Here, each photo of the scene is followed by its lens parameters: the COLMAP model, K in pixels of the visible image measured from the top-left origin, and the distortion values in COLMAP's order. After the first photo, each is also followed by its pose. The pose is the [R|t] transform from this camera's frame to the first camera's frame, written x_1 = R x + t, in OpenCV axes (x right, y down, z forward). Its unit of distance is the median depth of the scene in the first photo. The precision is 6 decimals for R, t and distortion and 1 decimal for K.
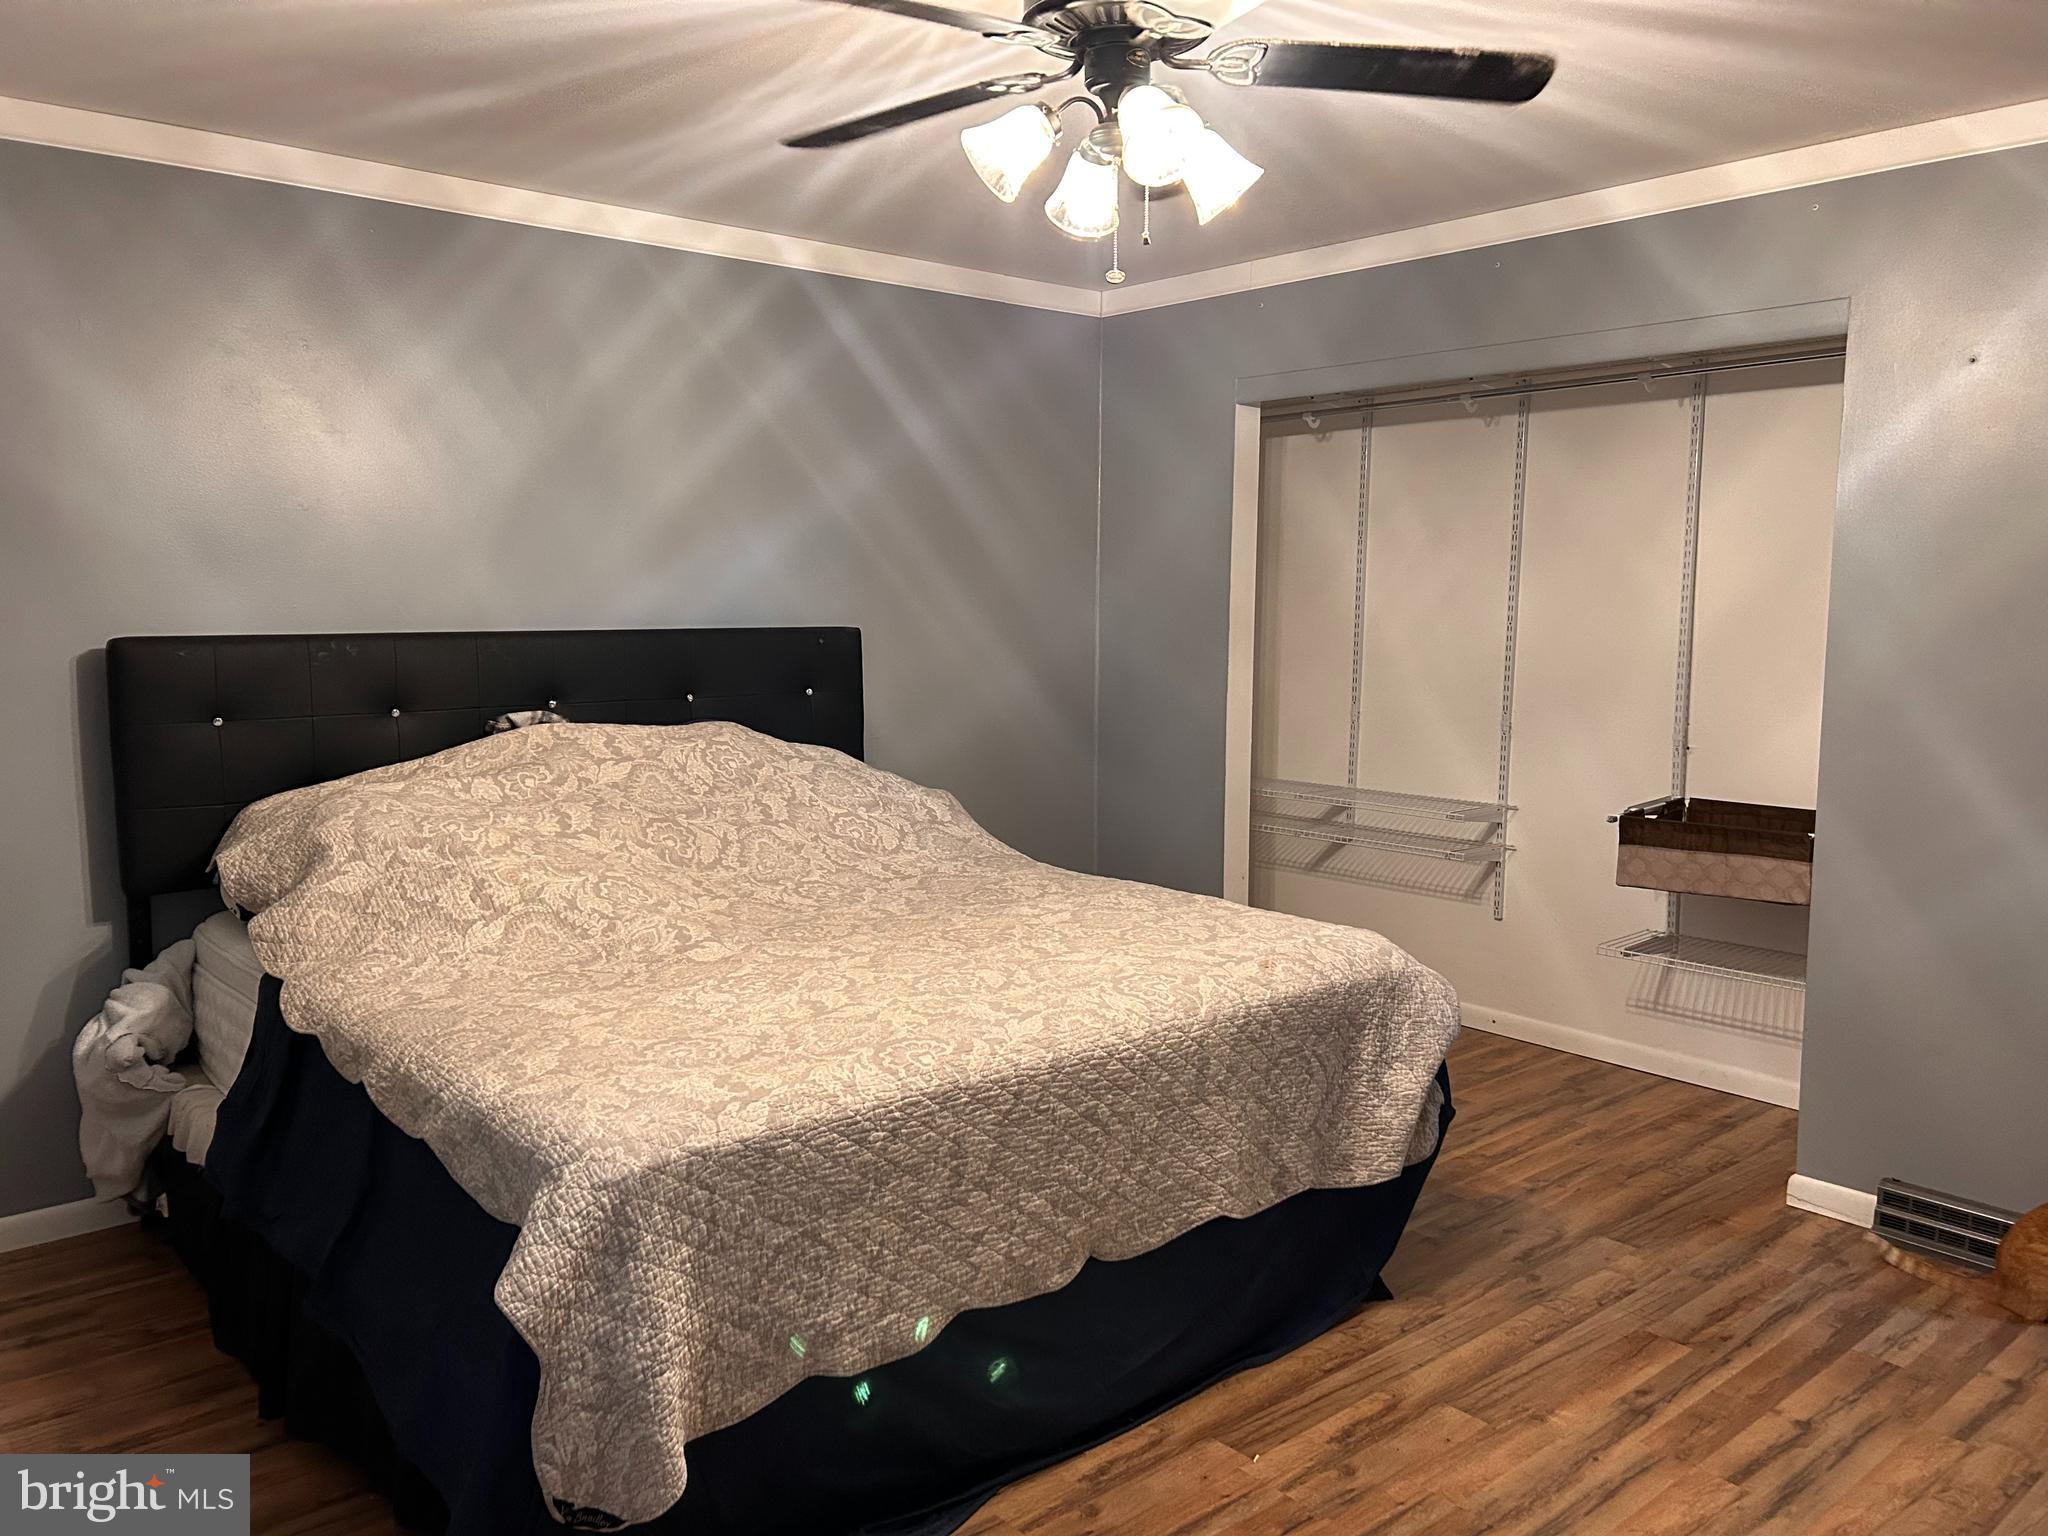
lens RADIAL K [[1528.3, 0, 1012.5], [0, 1528.3, 768.8], [0, 0, 1]] dist [0.065883, -0.077392]
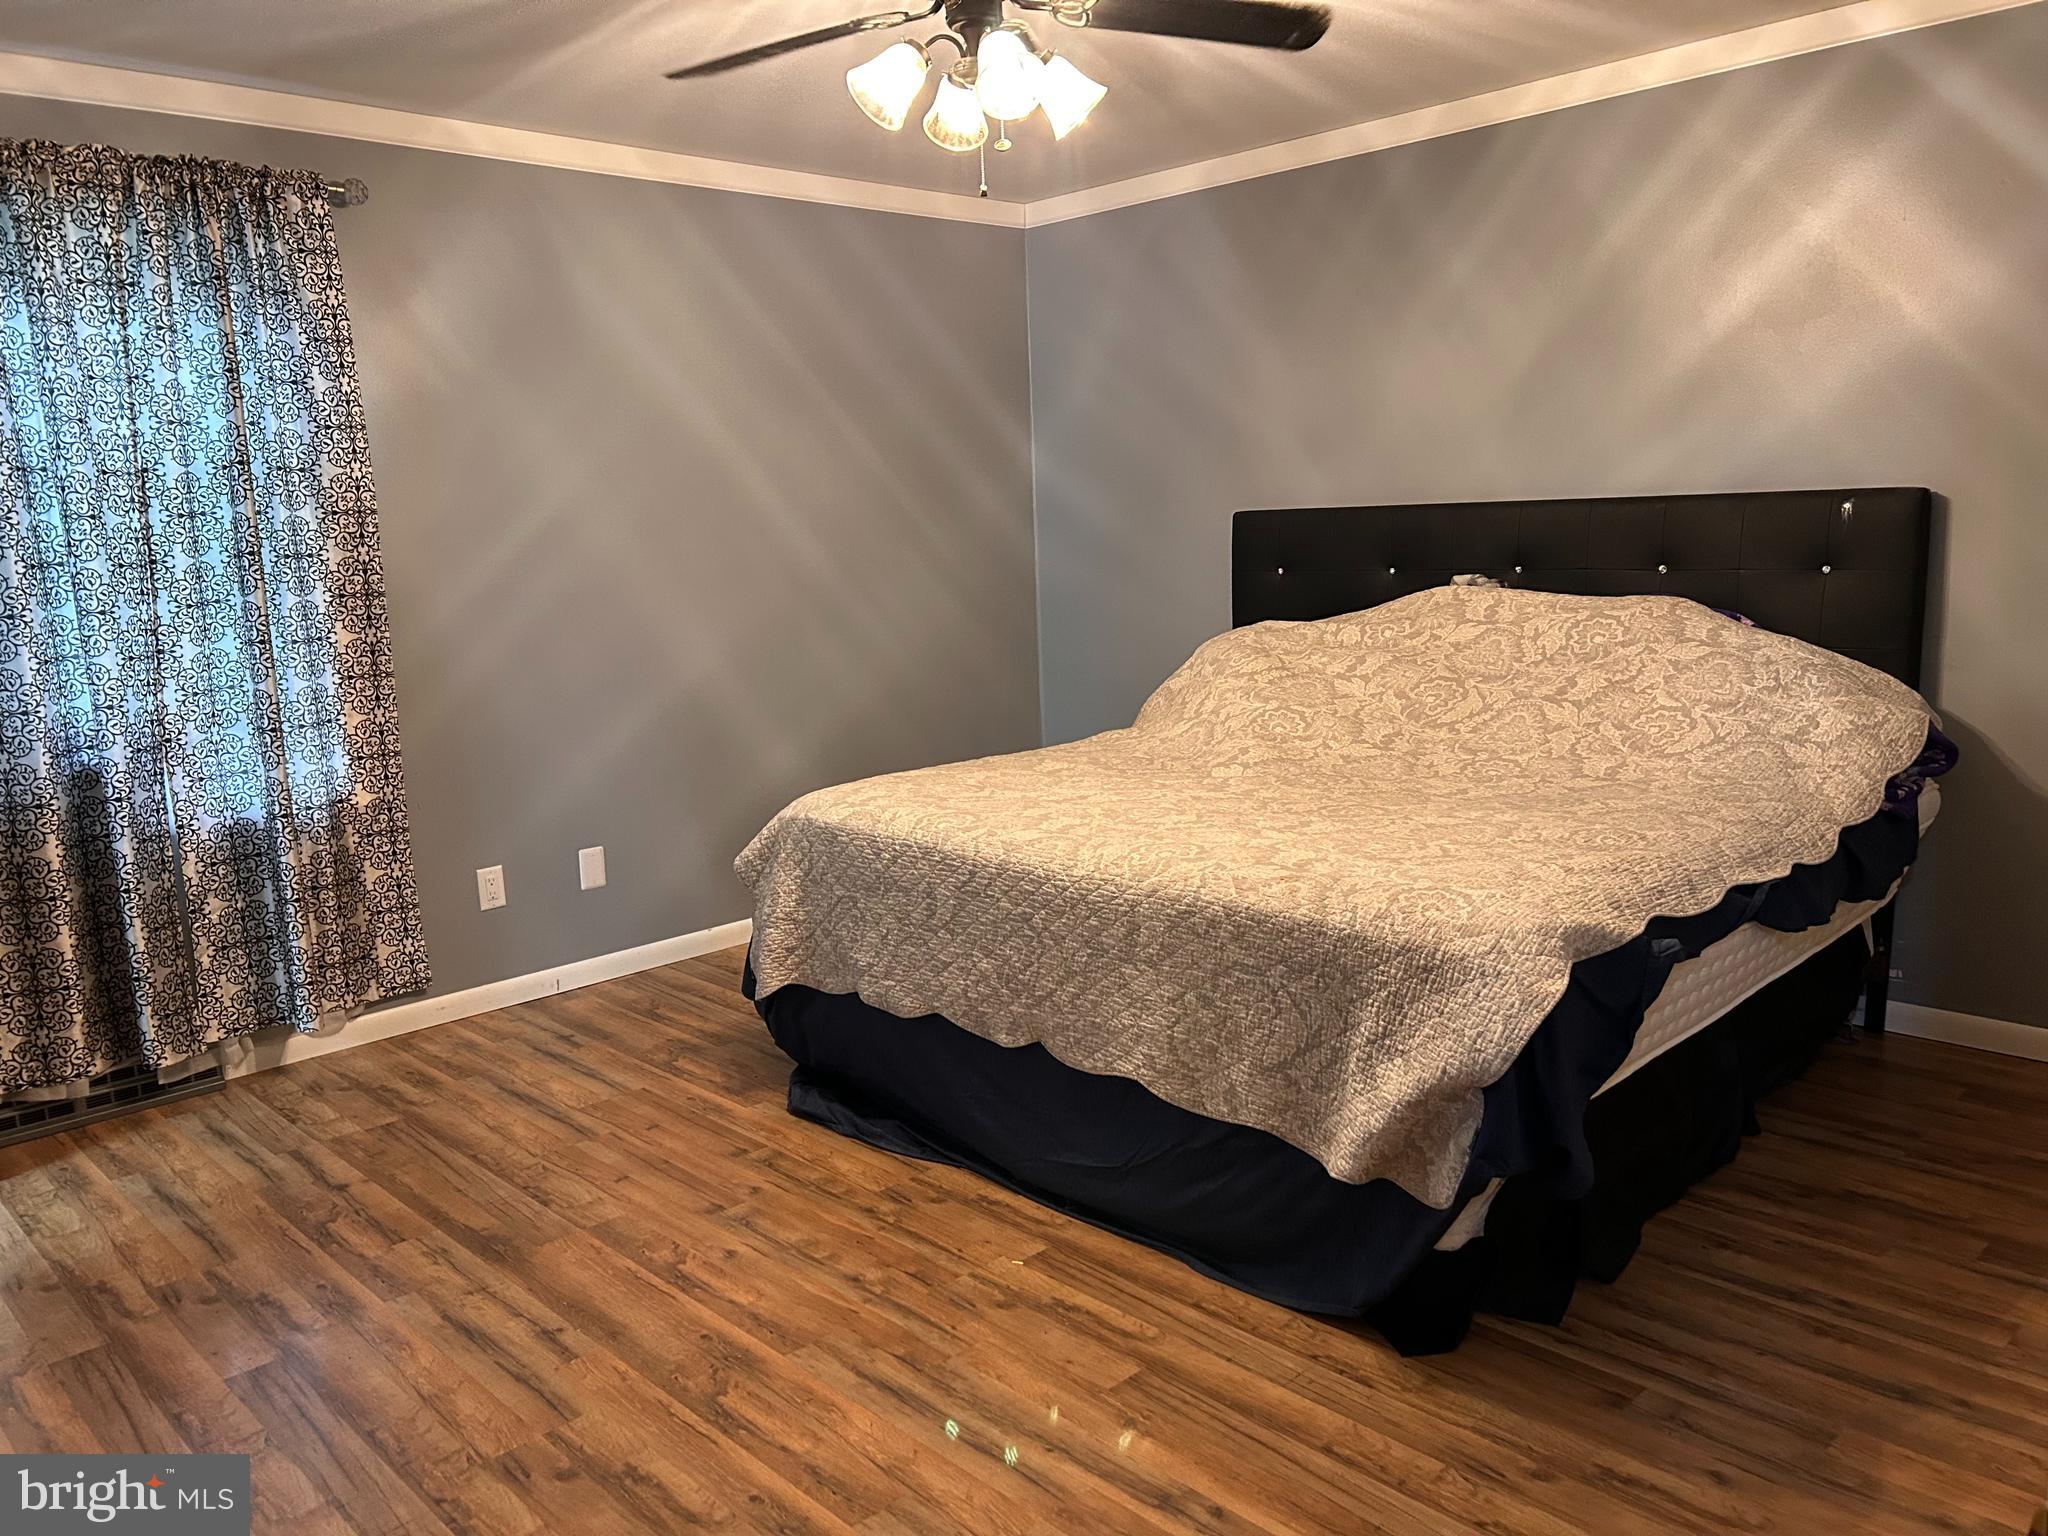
lens RADIAL K [[1528.3, 0, 1012.5], [0, 1528.3, 758.8], [0, 0, 1]] dist [0.065883, -0.077392]
pose [[0.063346, 0.157591, -0.985471, 1.131278], [-0.081374, 0.984981, 0.152282, -0.069122], [0.994669, 0.070545, 0.075219, 0.852938]]
